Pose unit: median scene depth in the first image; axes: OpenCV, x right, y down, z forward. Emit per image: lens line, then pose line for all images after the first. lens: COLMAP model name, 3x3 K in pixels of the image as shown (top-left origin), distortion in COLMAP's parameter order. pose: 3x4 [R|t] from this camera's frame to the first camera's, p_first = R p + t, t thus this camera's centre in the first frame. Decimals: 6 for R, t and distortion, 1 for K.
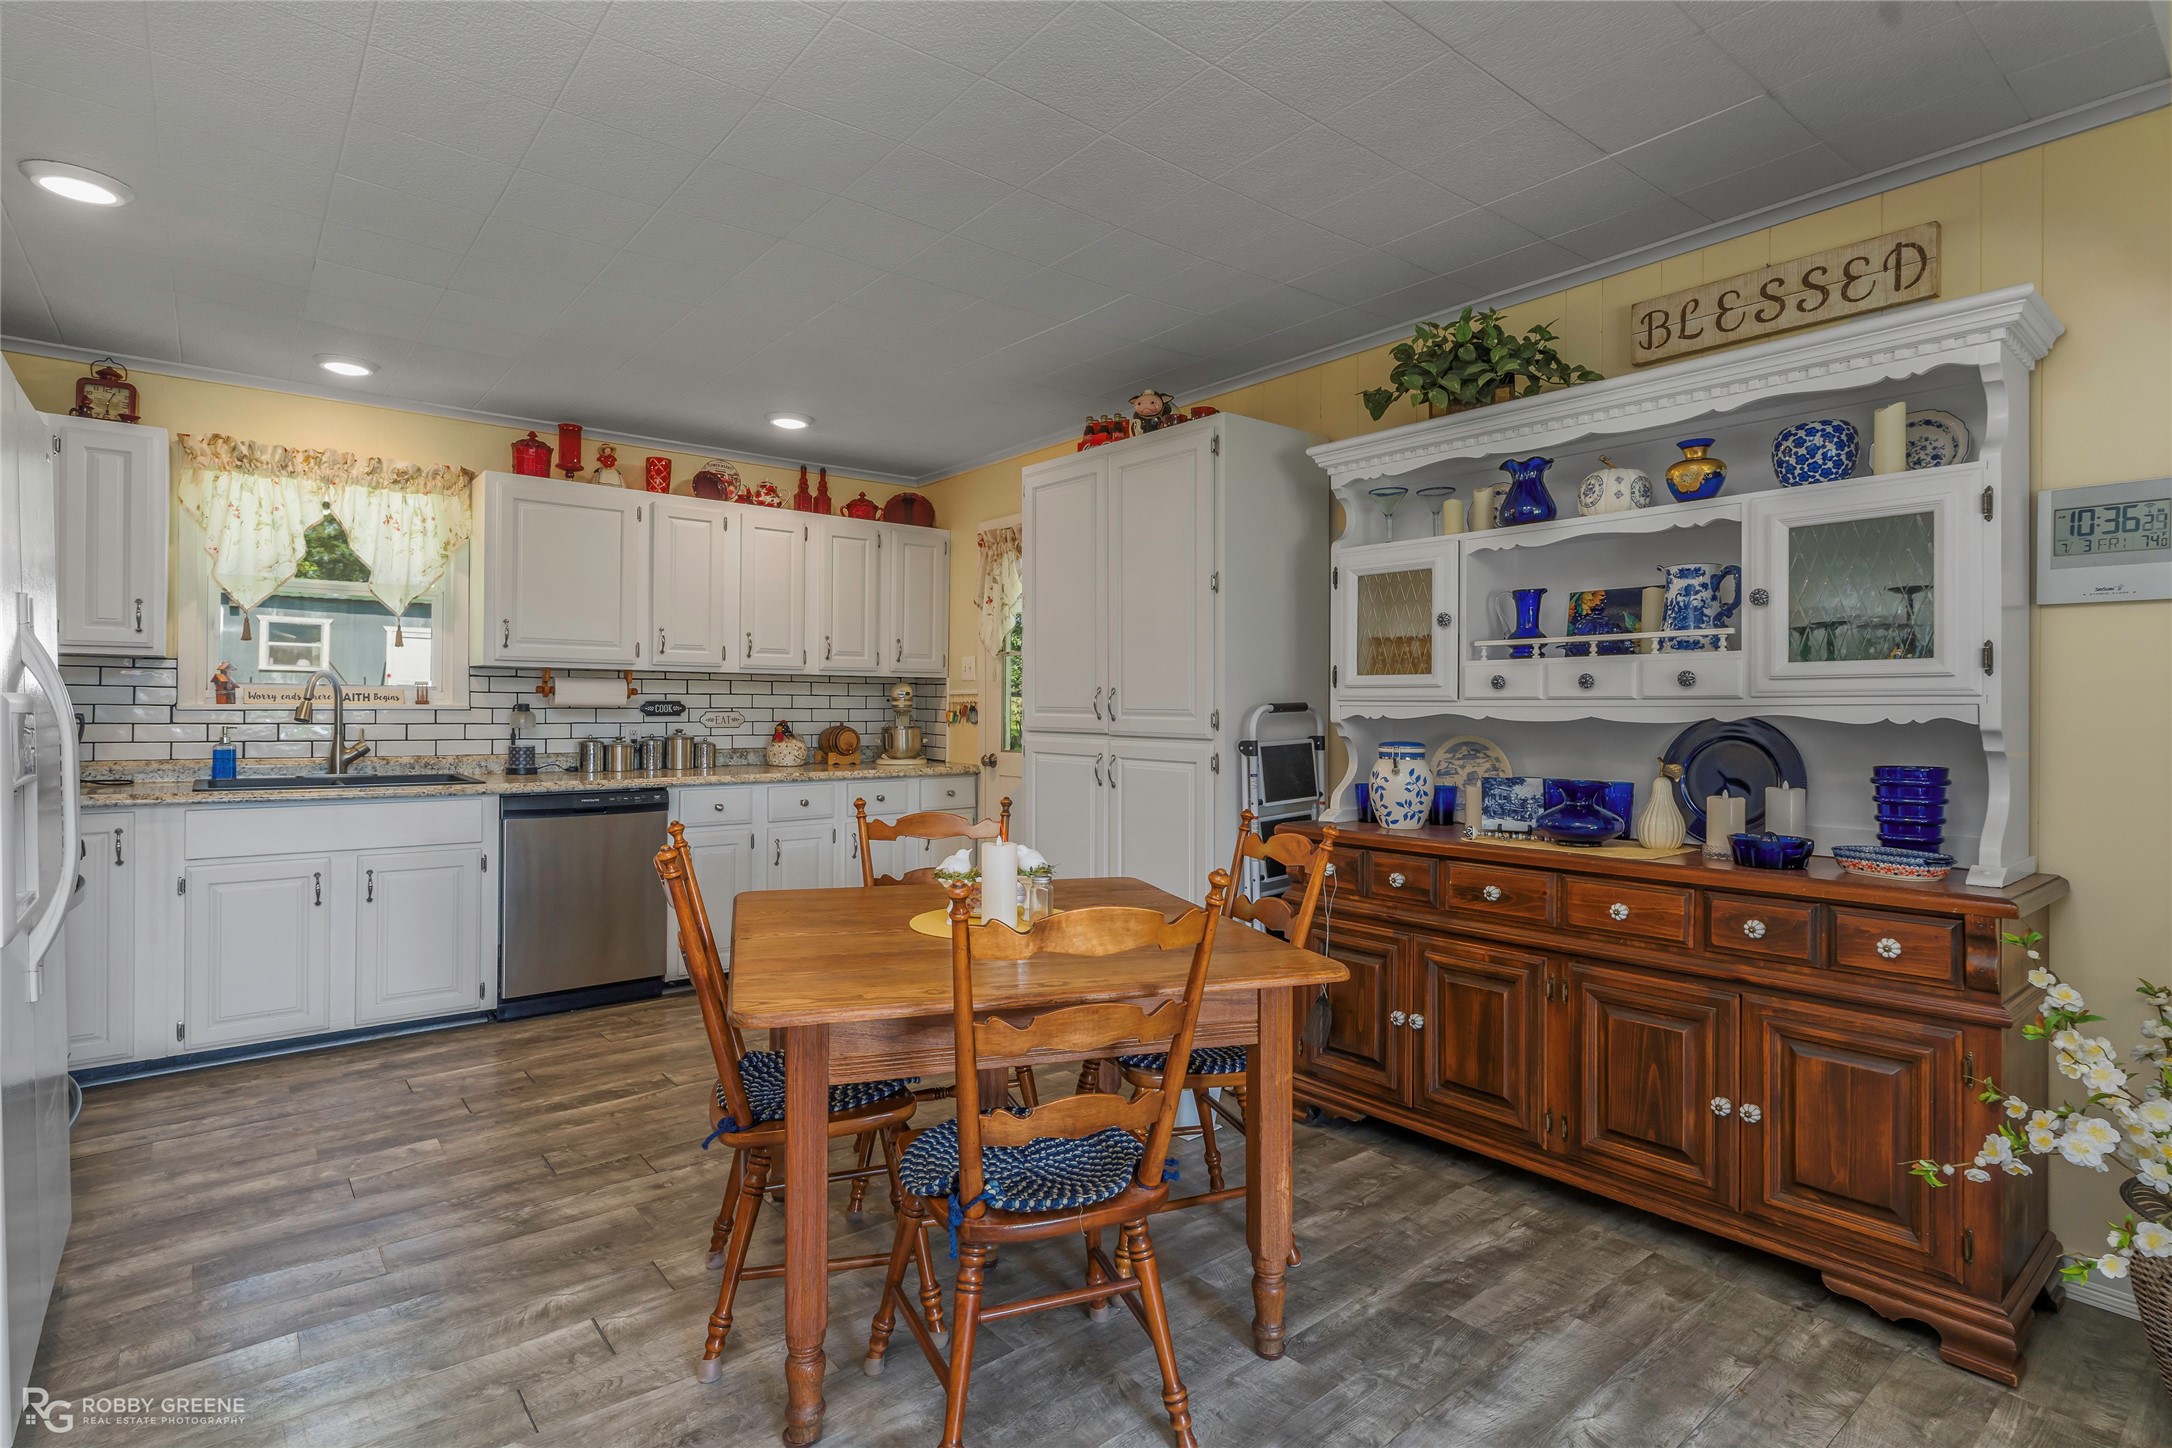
lens RADIAL K [[1070.1, 0, 1086.9], [0, 1070.1, 708.6], [0, 0, 1]] dist [-0.005697, 0.001128]
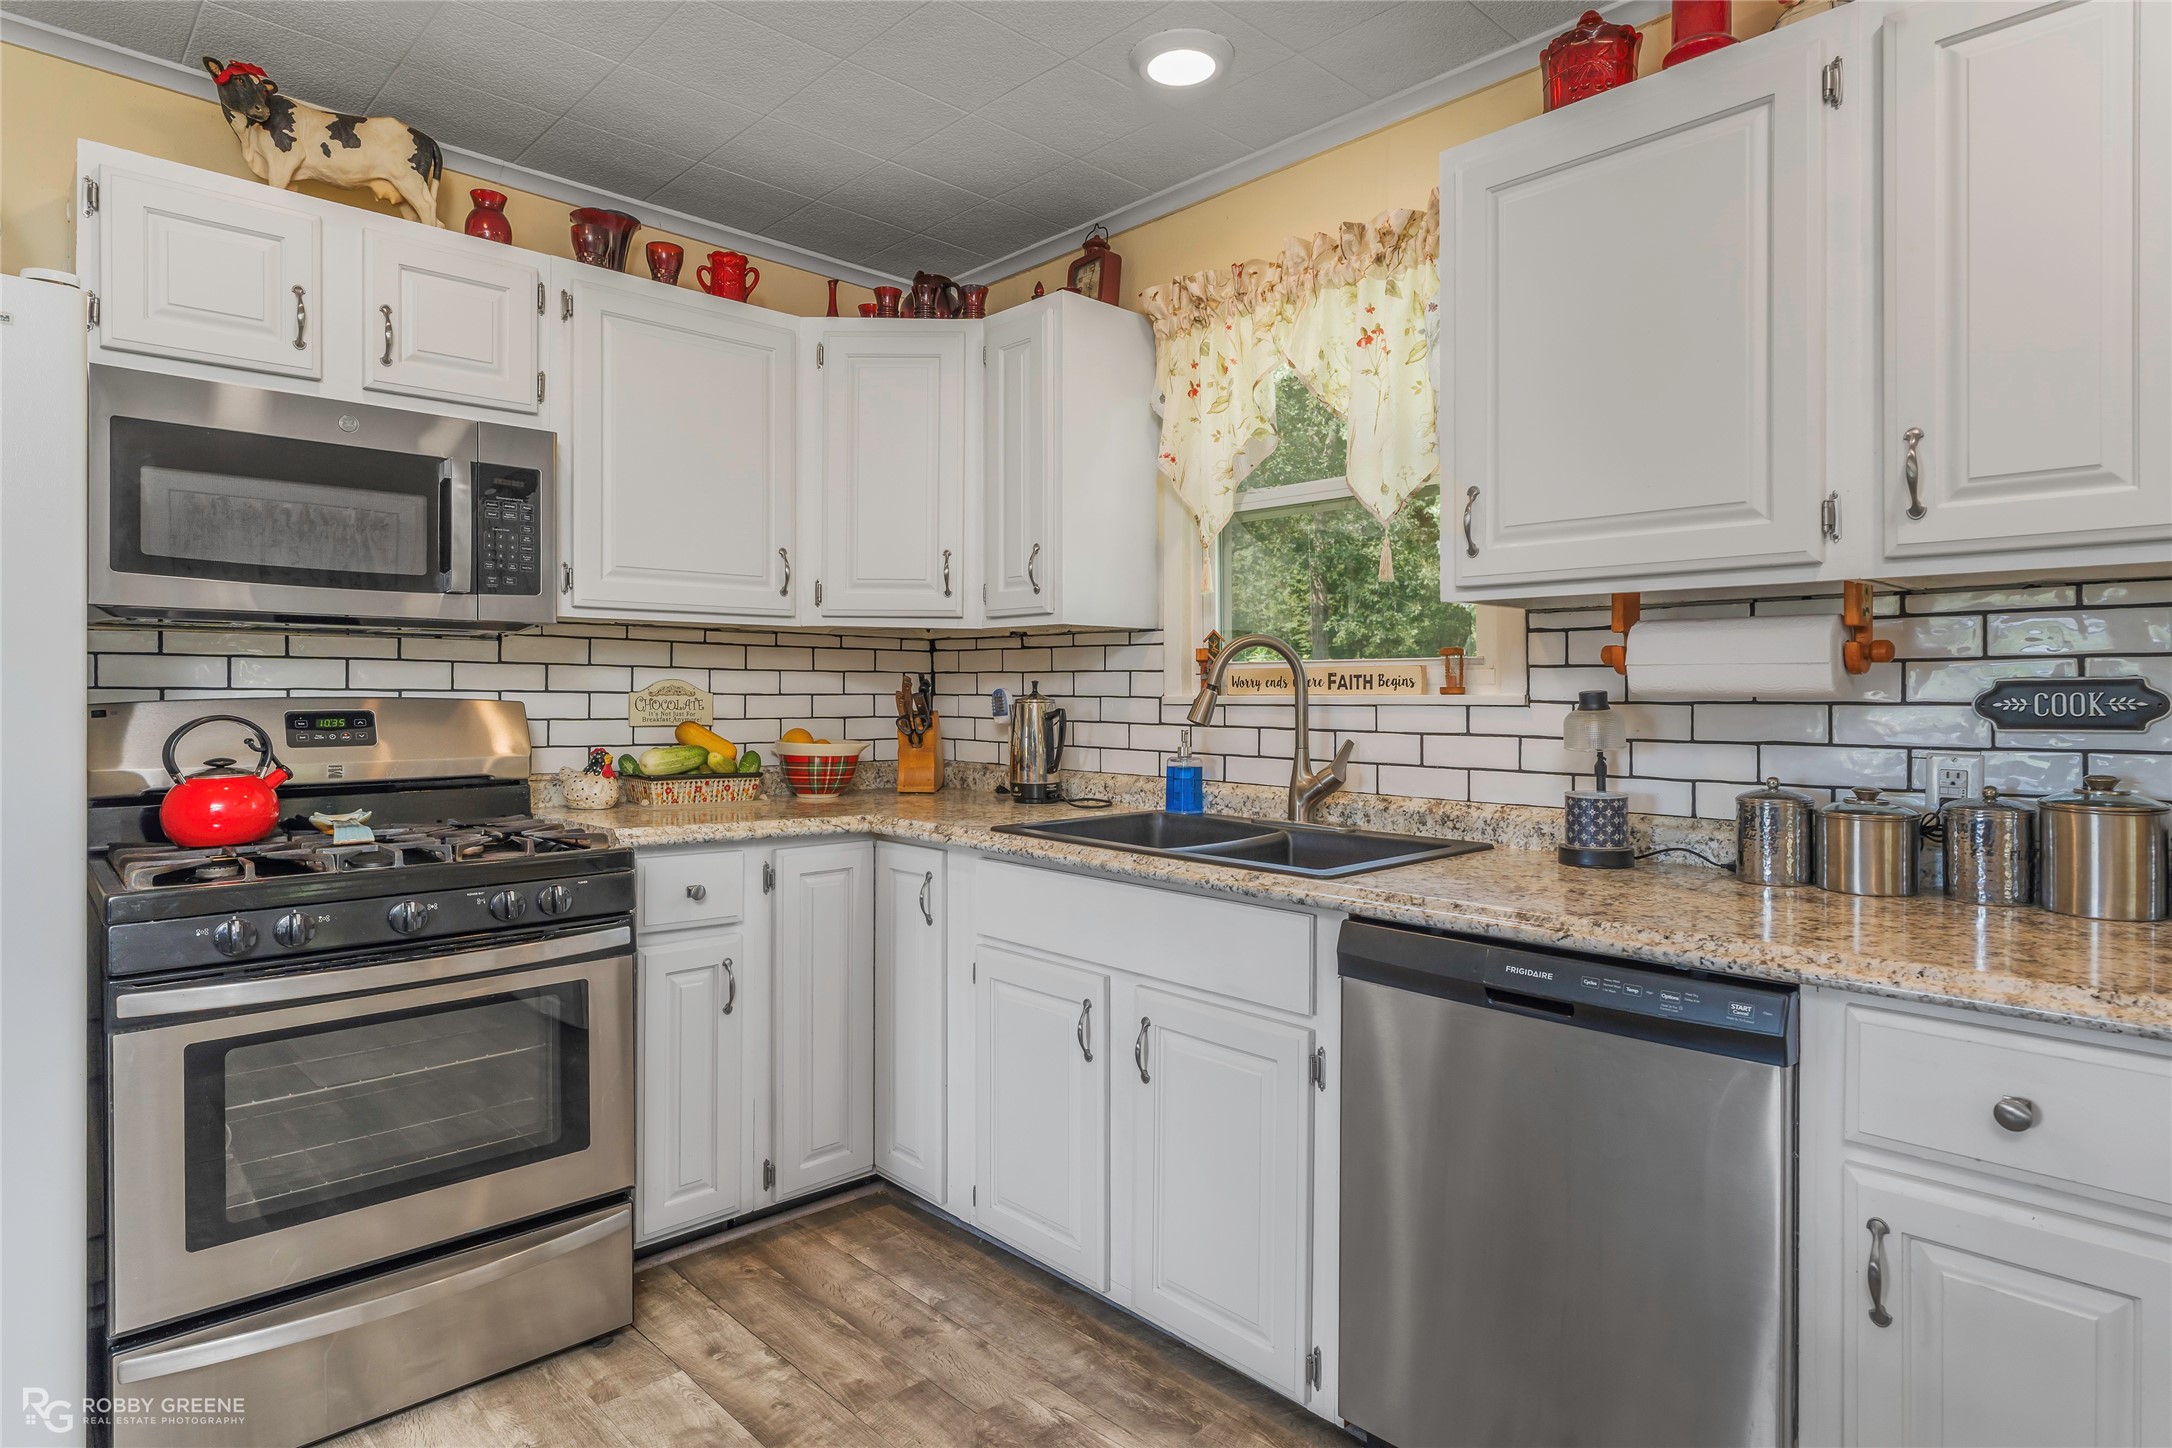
lens RADIAL K [[1174.0, 0, 1078.1], [0, 1174.0, 695.8], [0, 0, 1]] dist [-0.002504, -0.000115]
pose [[0.071423, -0.006585, -0.997424, -0.103901], [-0.004412, 0.999966, -0.006917, 0.001144], [0.997436, 0.004895, 0.071392, 0.841816]]
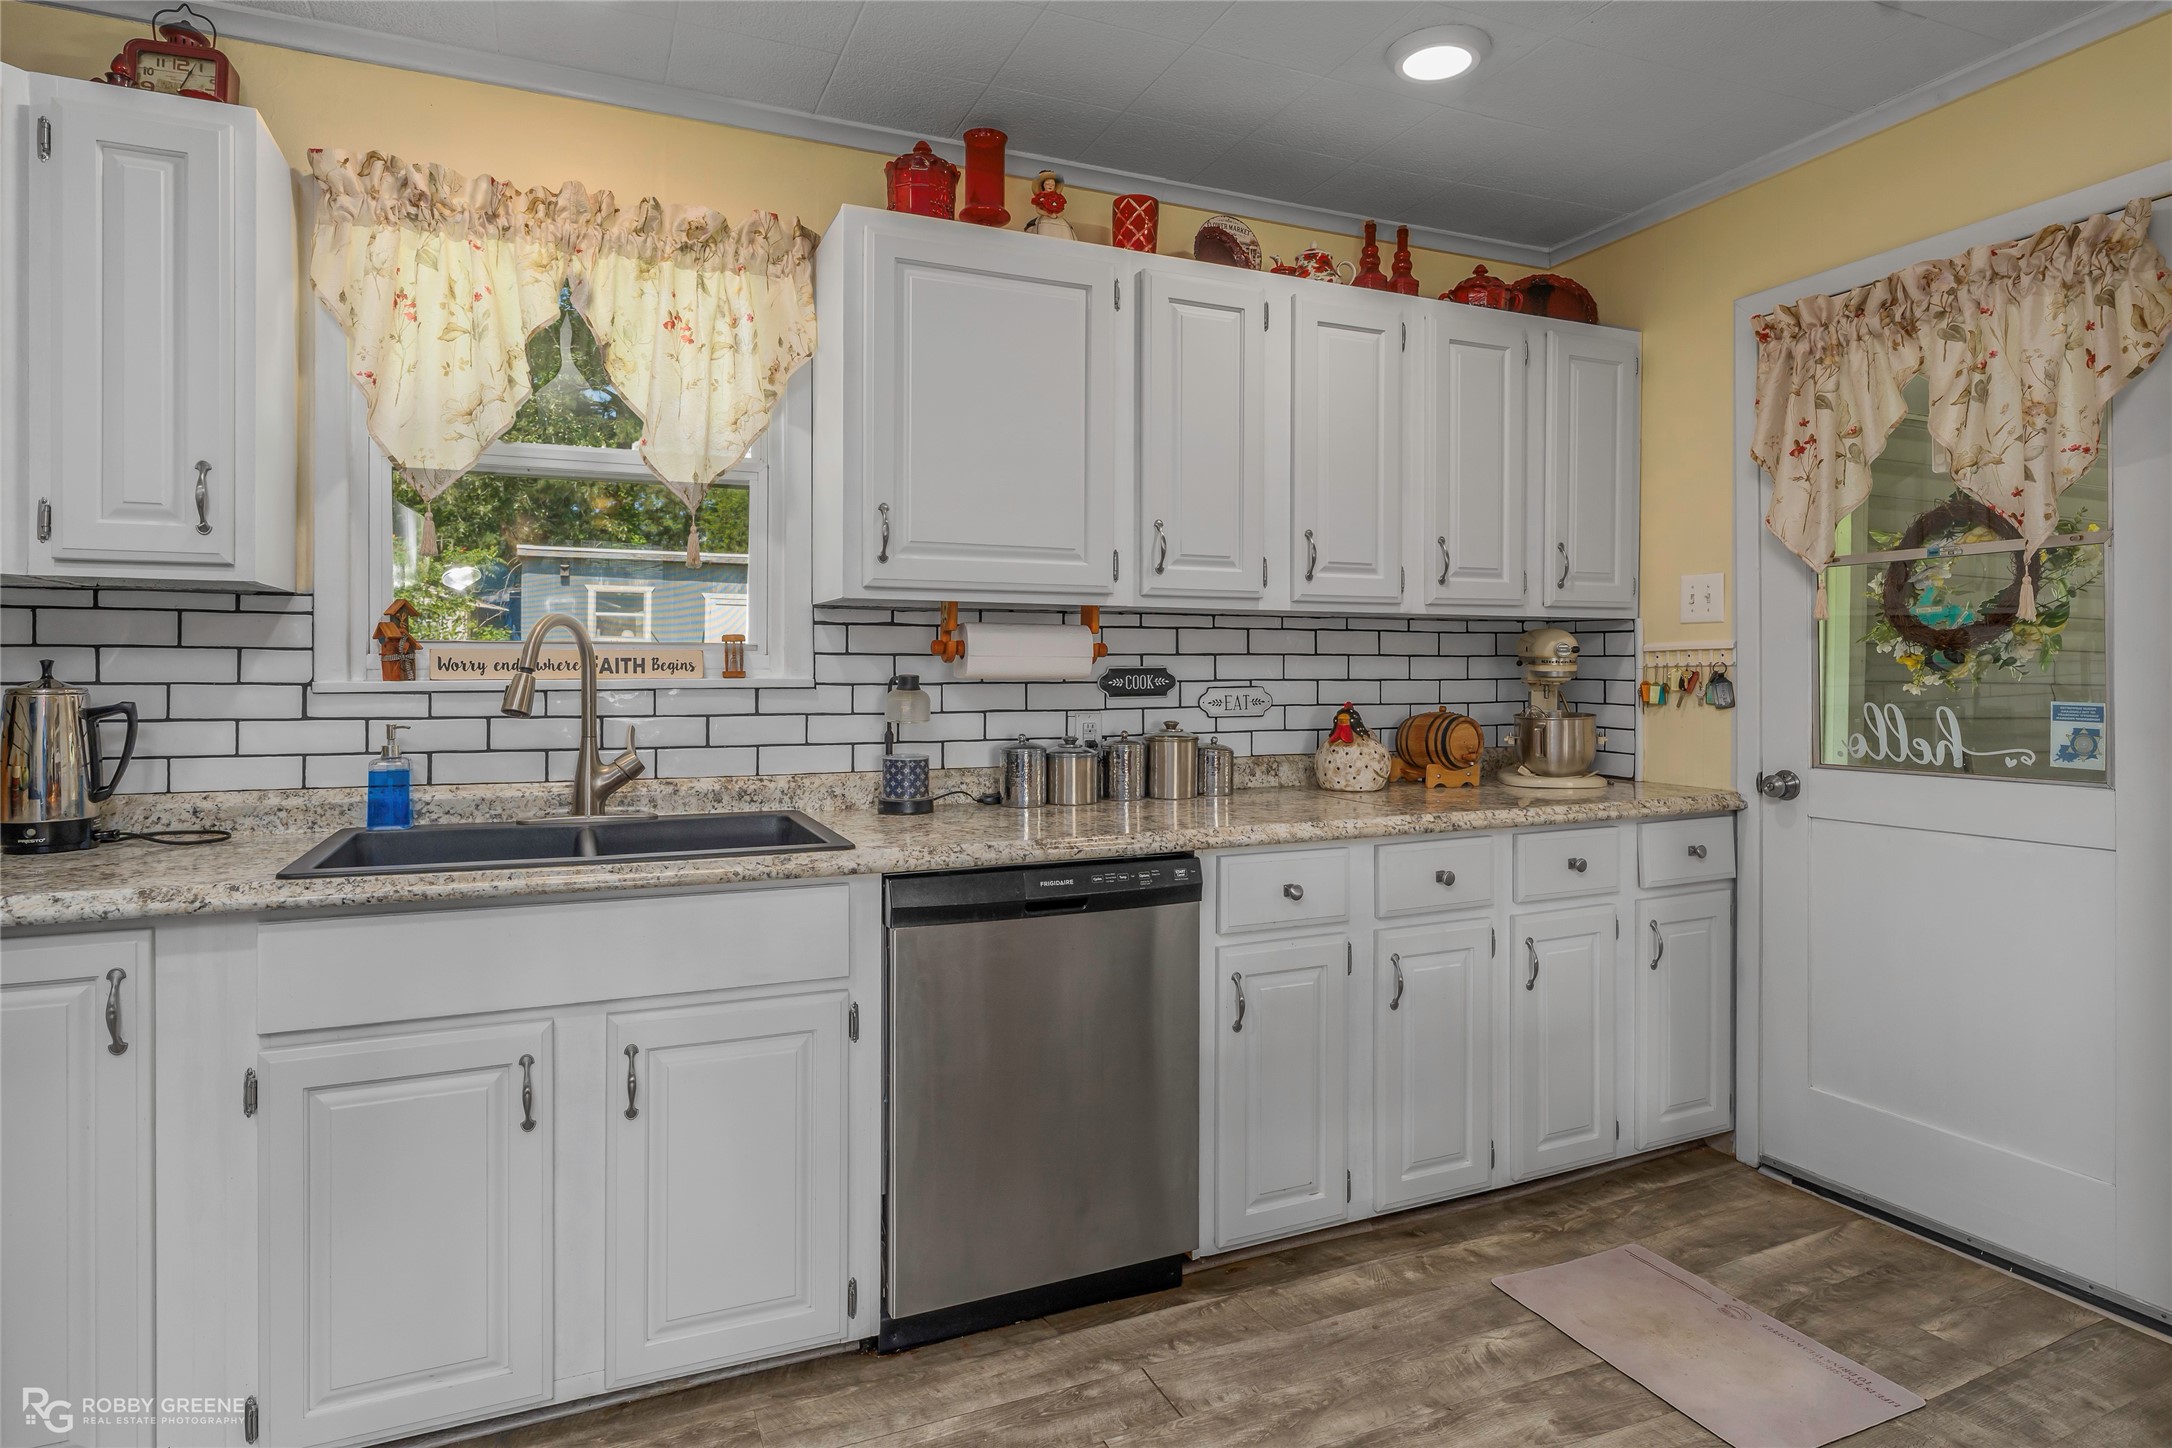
lens RADIAL K [[1178.5, 0, 1087.1], [0, 1178.5, 673.1], [0, 0, 1]] dist [-0.004560, 0.000935]
pose [[0.963691, -0.008337, -0.266889, -0.319432], [0.007513, 0.999963, -0.004110, -0.002942], [0.266914, 0.001956, 0.963718, 0.518769]]
